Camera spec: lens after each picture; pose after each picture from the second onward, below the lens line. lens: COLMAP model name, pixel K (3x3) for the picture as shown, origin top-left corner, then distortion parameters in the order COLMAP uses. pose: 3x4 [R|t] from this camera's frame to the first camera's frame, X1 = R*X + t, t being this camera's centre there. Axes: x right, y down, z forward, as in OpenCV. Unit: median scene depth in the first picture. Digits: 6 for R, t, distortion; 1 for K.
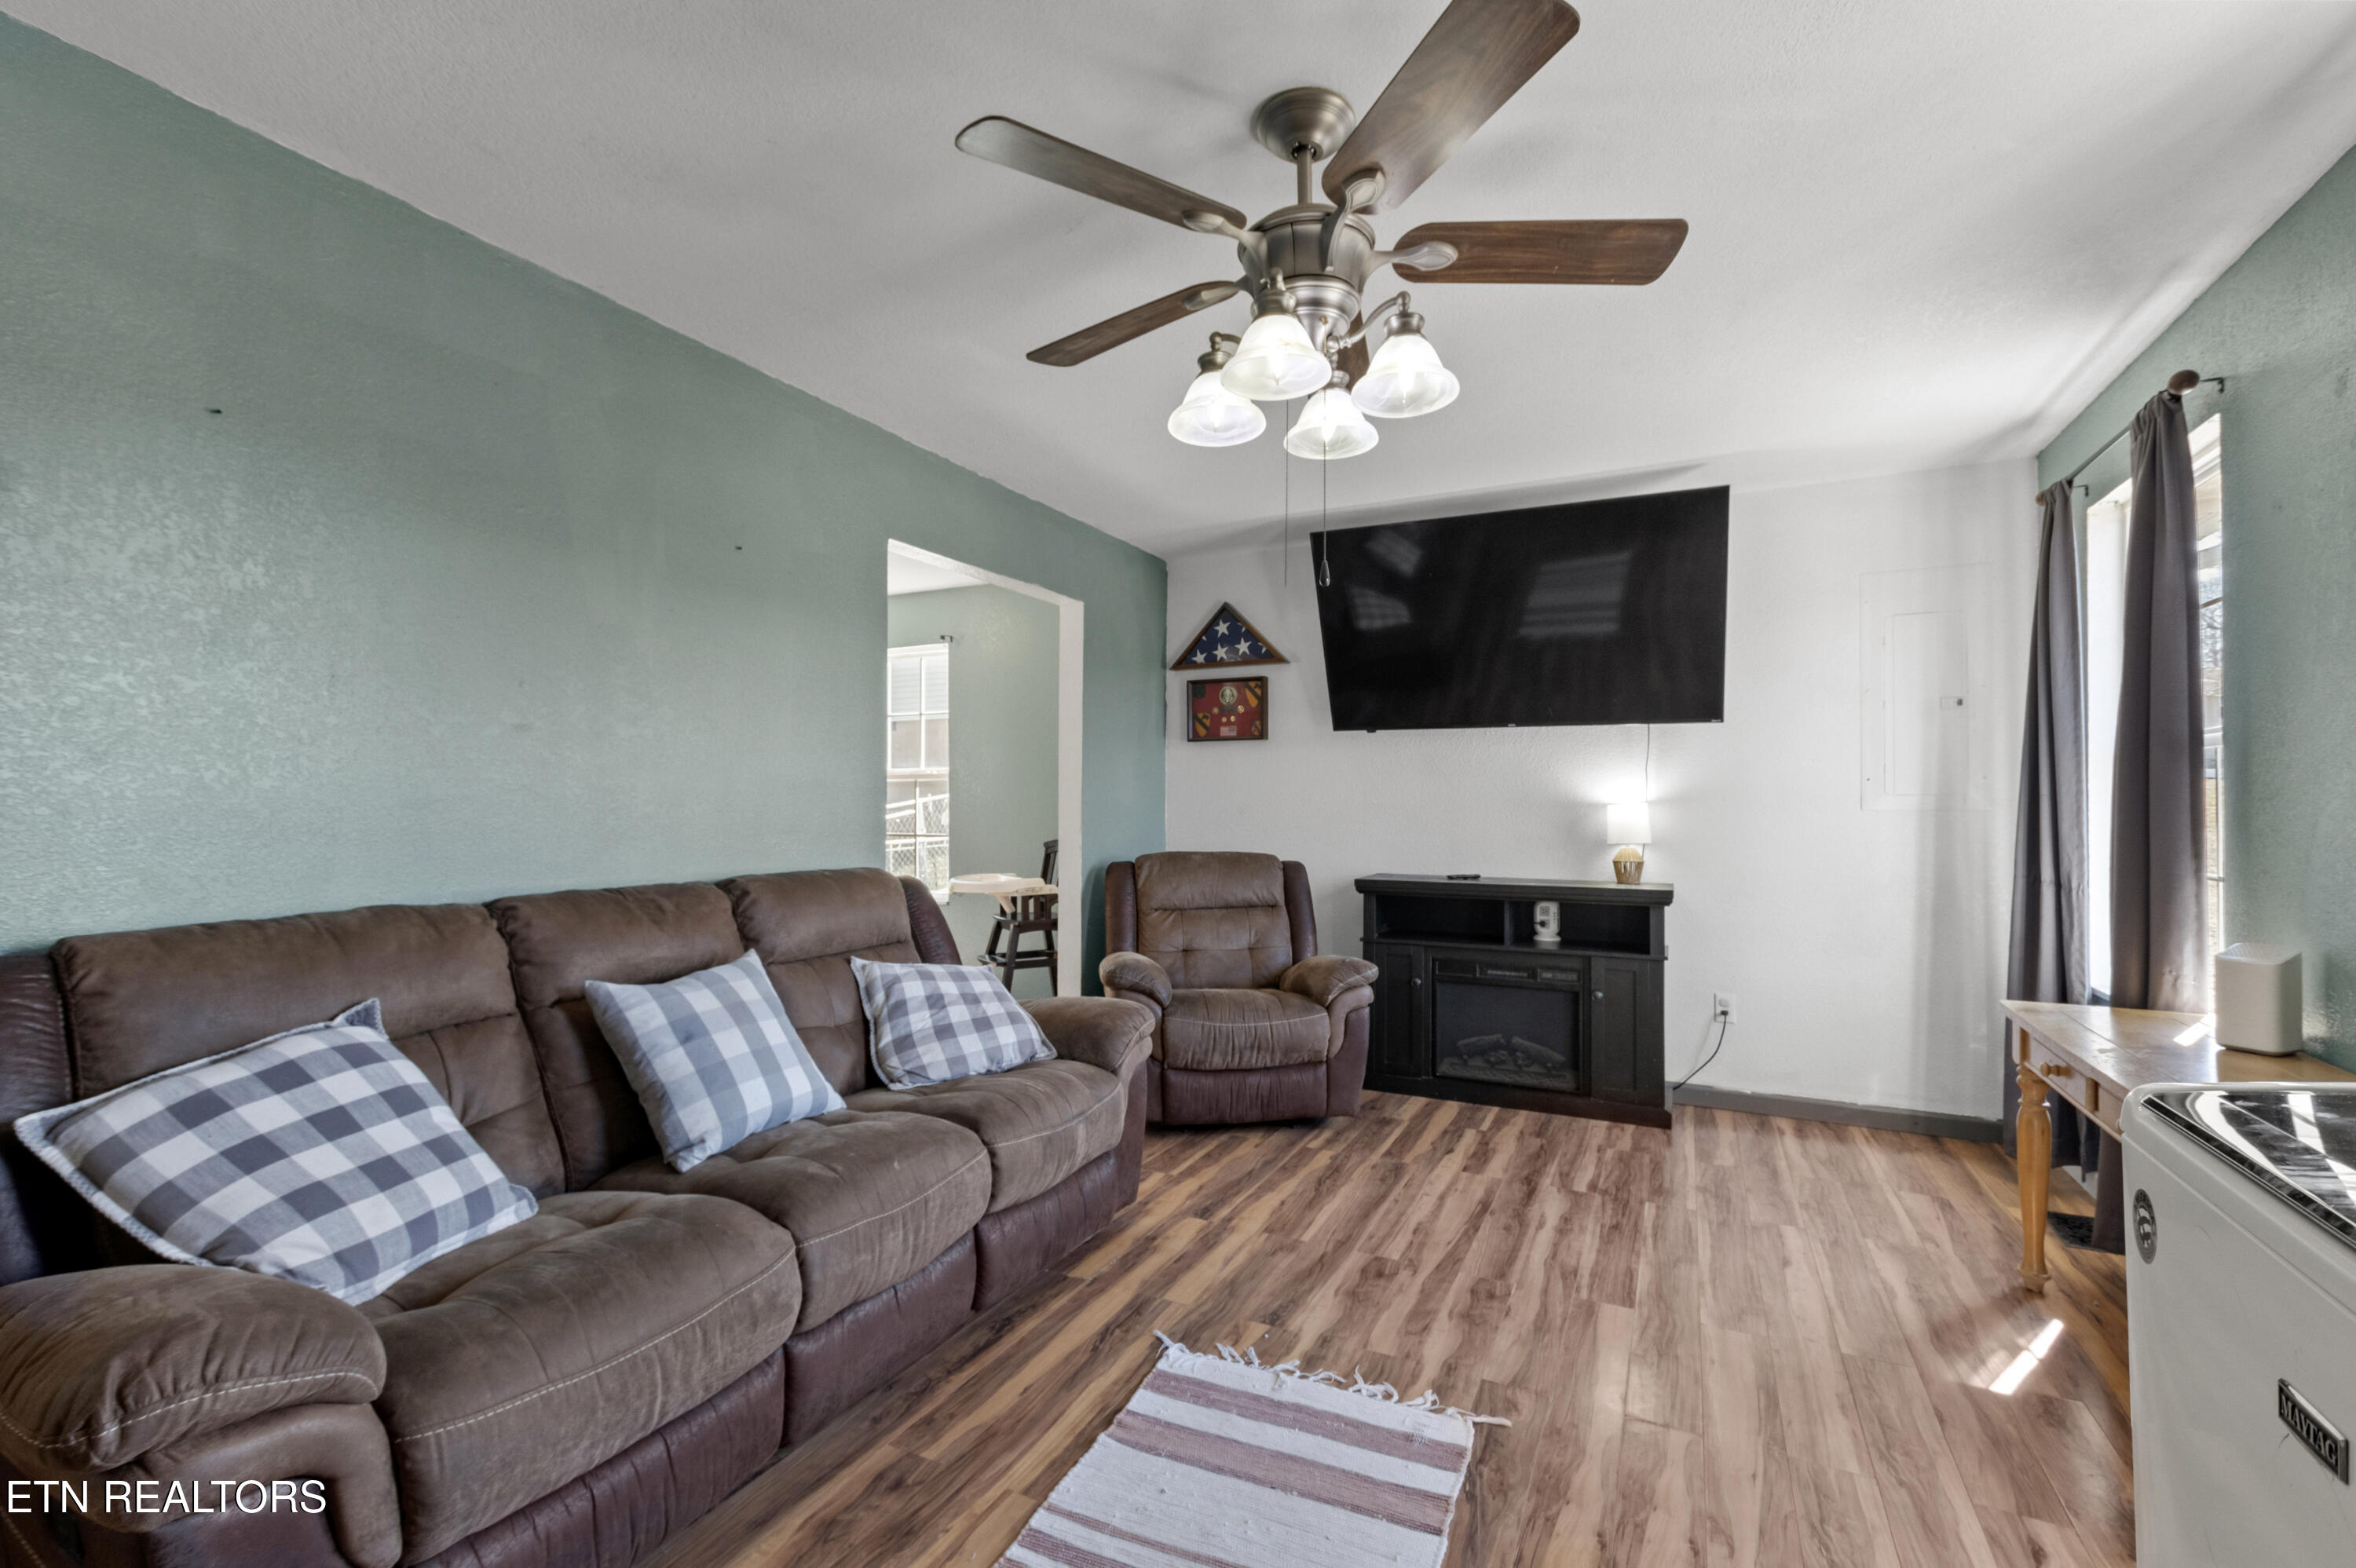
lens RADIAL K [[1032.6, 0, 1150.8], [0, 1032.6, 801.9], [0, 0, 1]] dist [0.006576, -0.002953]
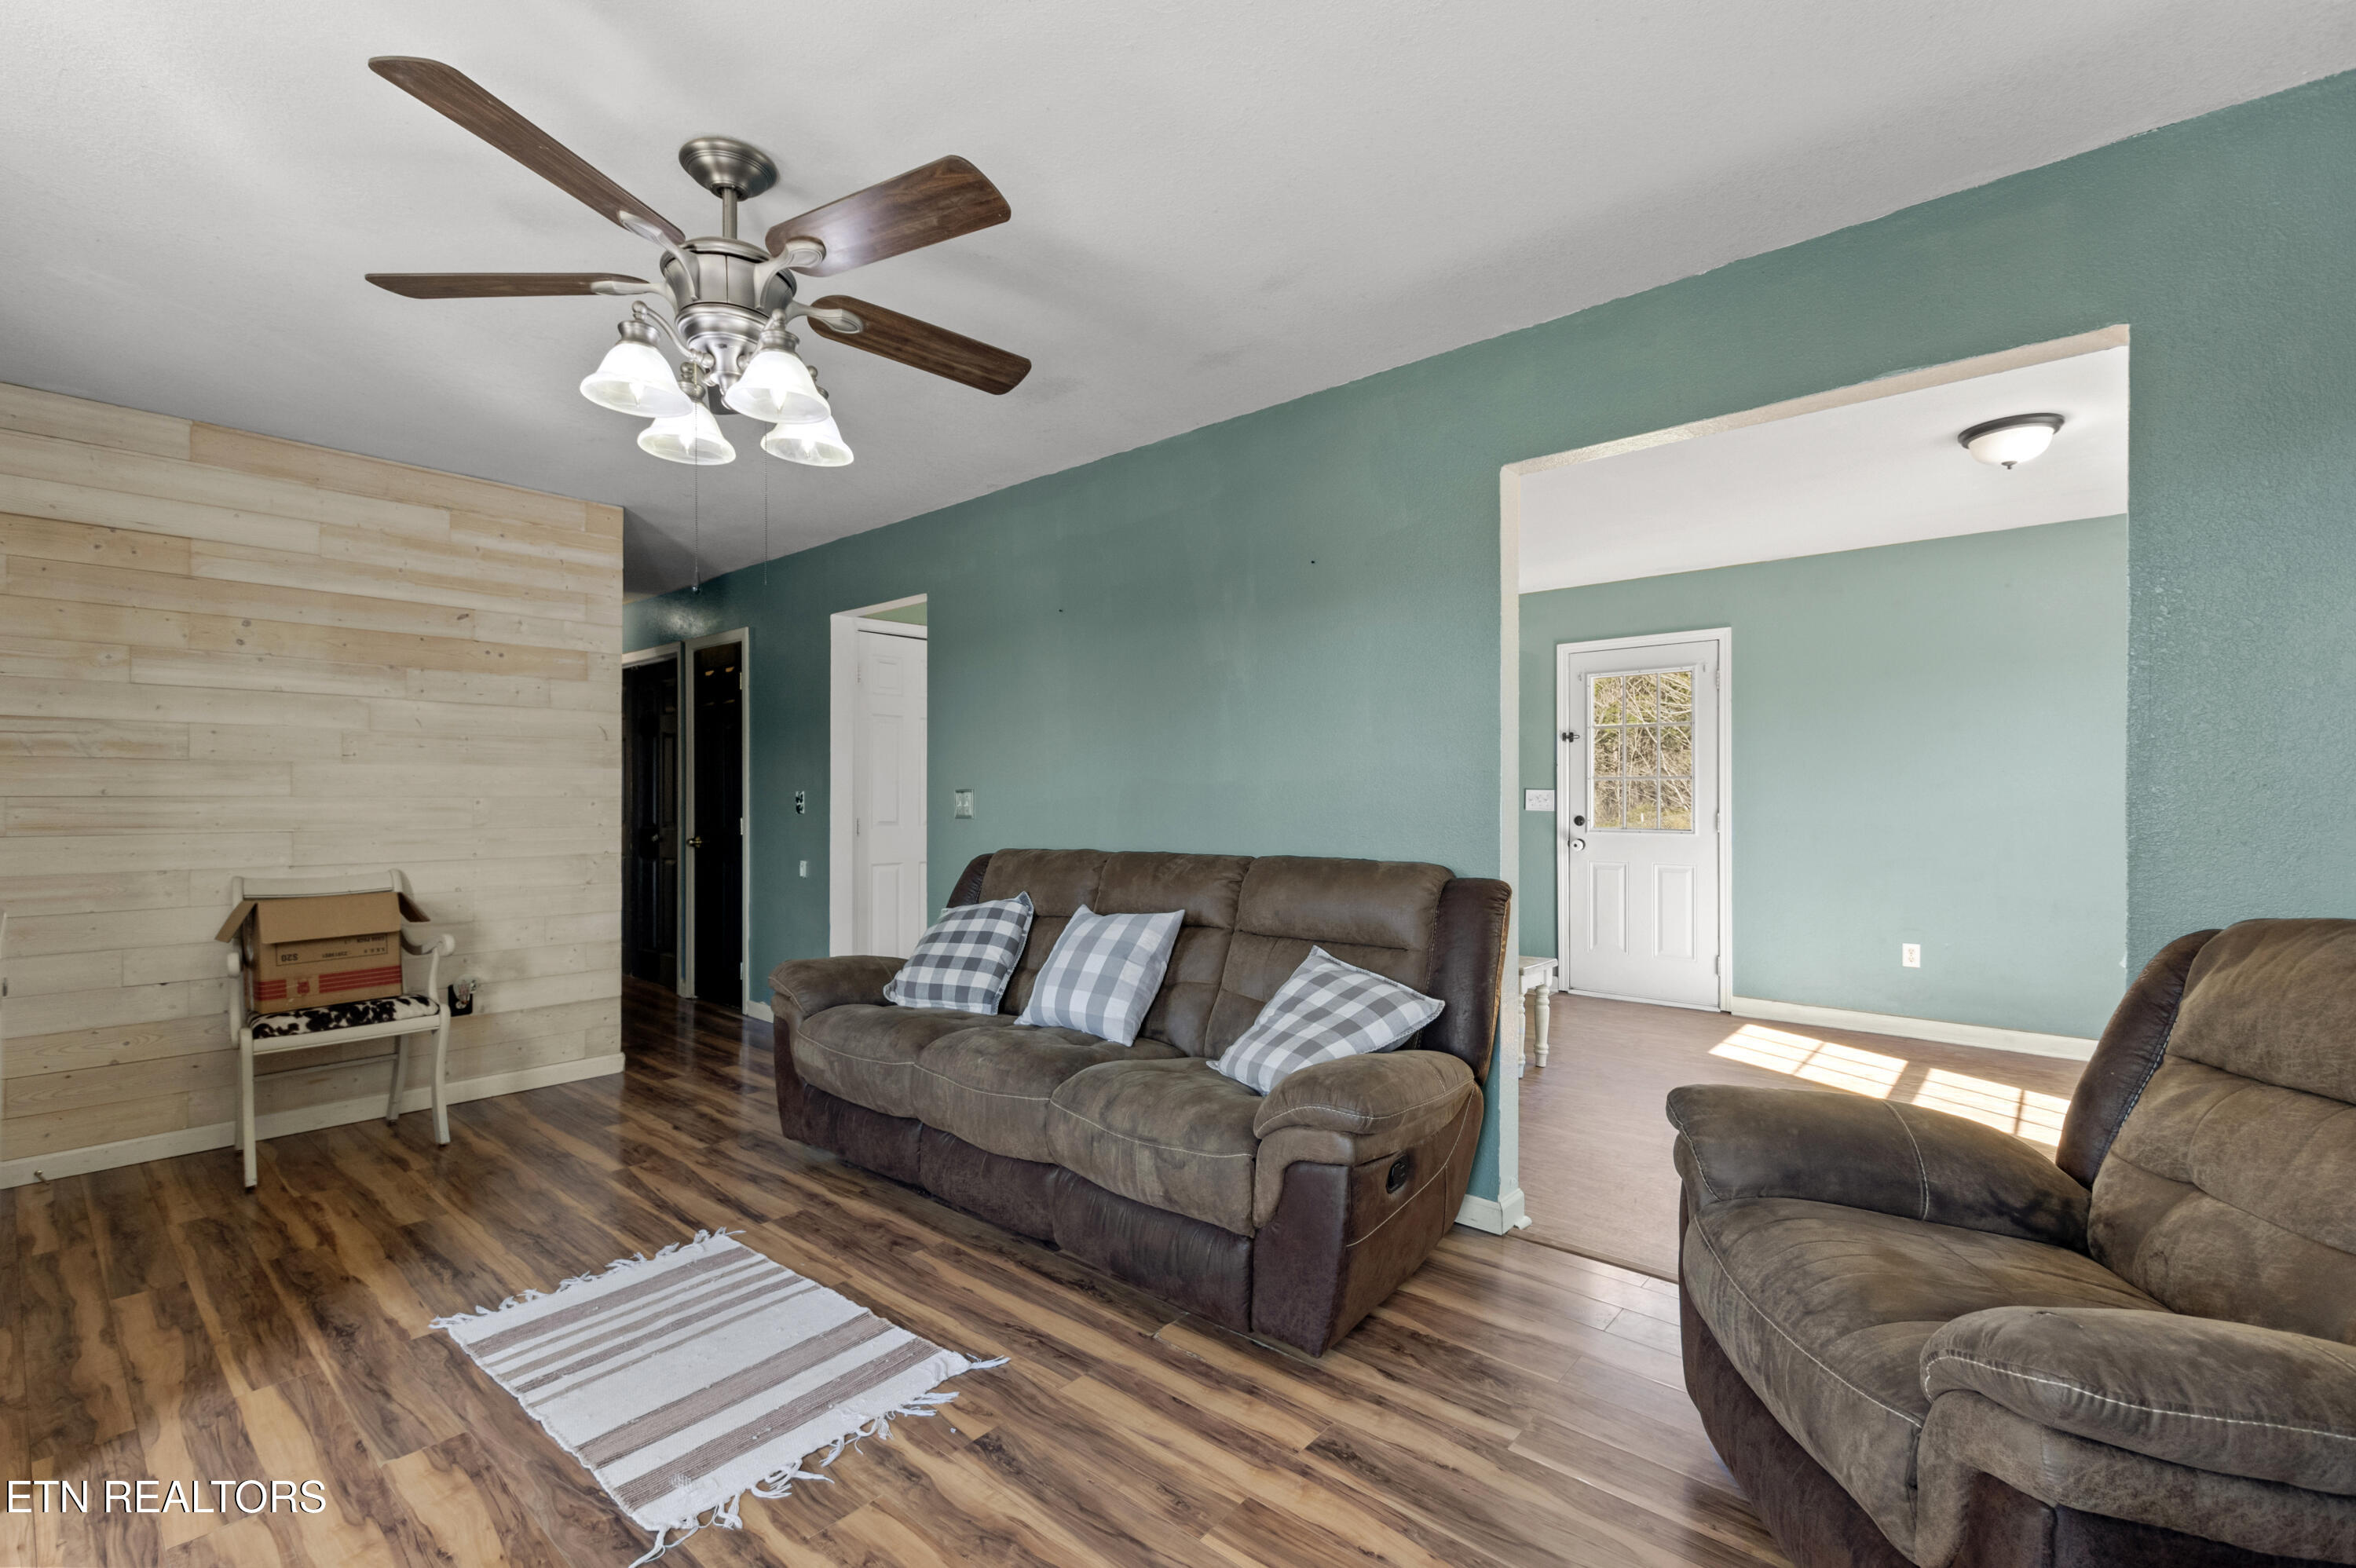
lens RADIAL K [[1032.6, 0, 1169.9], [0, 1032.6, 793.3], [0, 0, 1]] dist [0.006576, -0.002953]
pose [[-0.239774, -0.001019, -0.970828, 0.537379], [0.003860, 0.999991, -0.002003, 0.004633], [0.970821, -0.004228, -0.239768, 0.839821]]
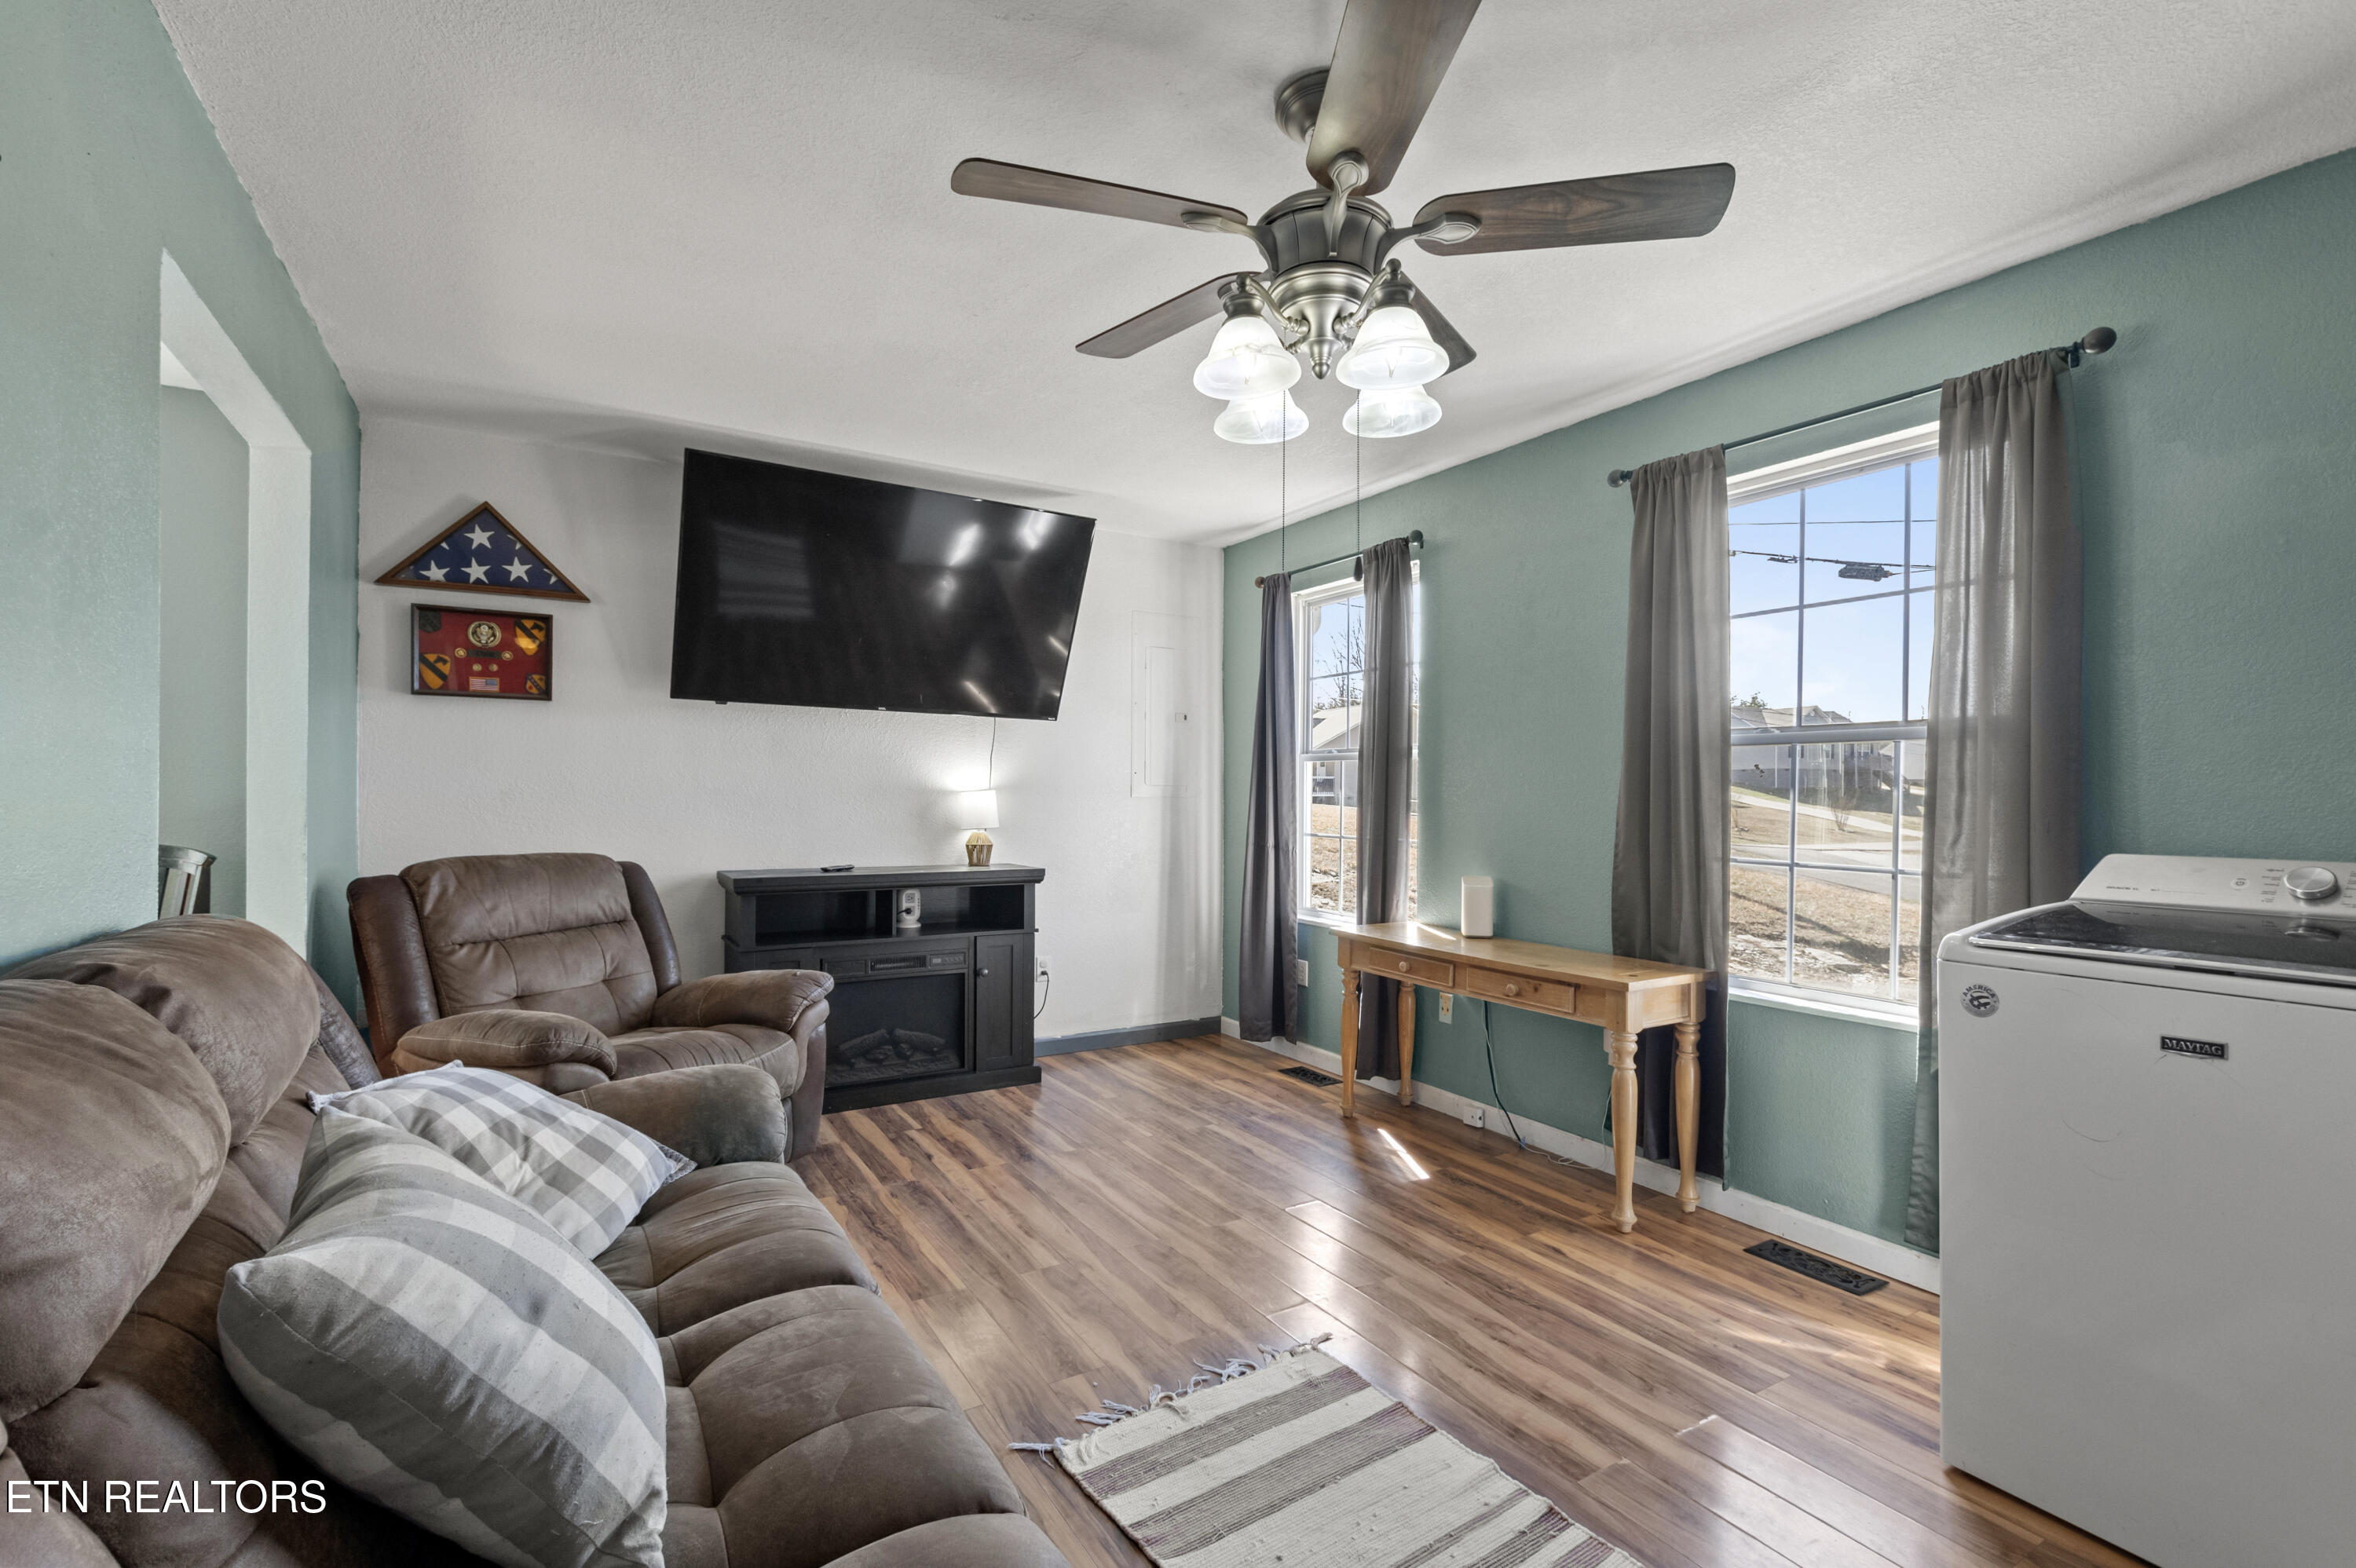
lens RADIAL K [[1032.6, 0, 1193.6], [0, 1032.6, 799.4], [0, 0, 1]] dist [0.006576, -0.002953]
pose [[0.517404, -0.001227, 0.855740, -0.375270], [-0.009482, 0.999929, 0.007167, 0.000935], [-0.855689, -0.011823, 0.517356, 0.286831]]
